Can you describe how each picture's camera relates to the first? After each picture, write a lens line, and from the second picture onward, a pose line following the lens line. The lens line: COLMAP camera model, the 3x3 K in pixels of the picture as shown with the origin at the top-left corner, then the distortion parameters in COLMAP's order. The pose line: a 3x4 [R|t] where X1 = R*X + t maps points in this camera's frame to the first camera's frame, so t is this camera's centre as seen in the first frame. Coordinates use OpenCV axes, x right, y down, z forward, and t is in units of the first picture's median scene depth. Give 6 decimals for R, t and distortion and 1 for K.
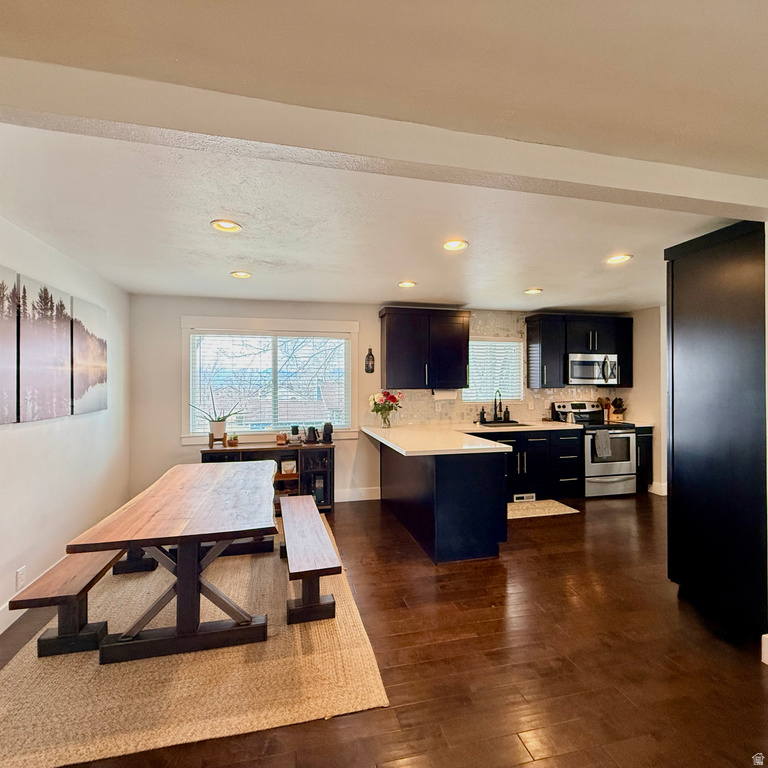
lens RADIAL K [[407.0, 0, 382.5], [0, 407.0, 382.6], [0, 0, 1]] dist [-0.005488, 0.000629]
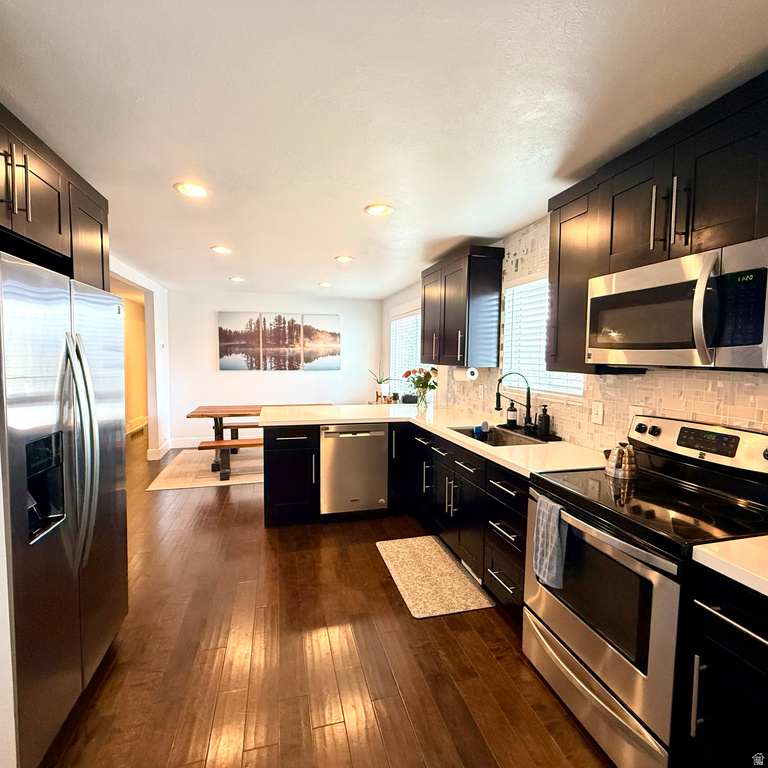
lens RADIAL K [[407.0, 0, 386.7], [0, 407.0, 382.2], [0, 0, 1]] dist [-0.005488, 0.000629]
pose [[0.022656, 0.066655, -0.997519, 1.011763], [-0.008167, 0.997754, 0.066485, -0.002936], [0.999710, 0.006641, 0.023149, 1.000945]]
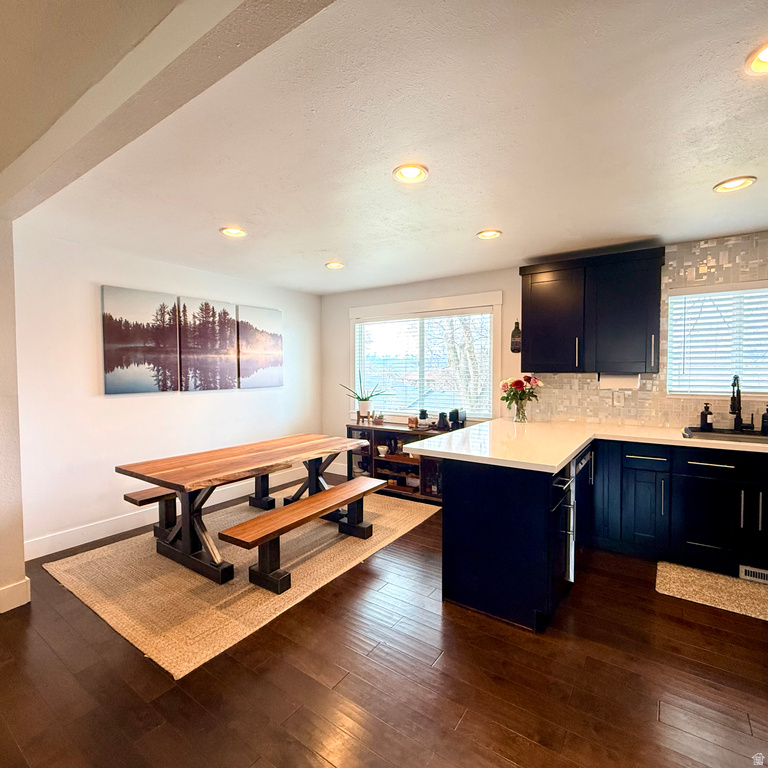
lens RADIAL K [[407.0, 0, 384.7], [0, 407.0, 381.8], [0, 0, 1]] dist [-0.005488, 0.000629]
pose [[0.659604, 0.023104, -0.751258, 0.470704], [0.003009, 0.999438, 0.033379, 0.007272], [0.751607, -0.024277, 0.659164, 0.314815]]
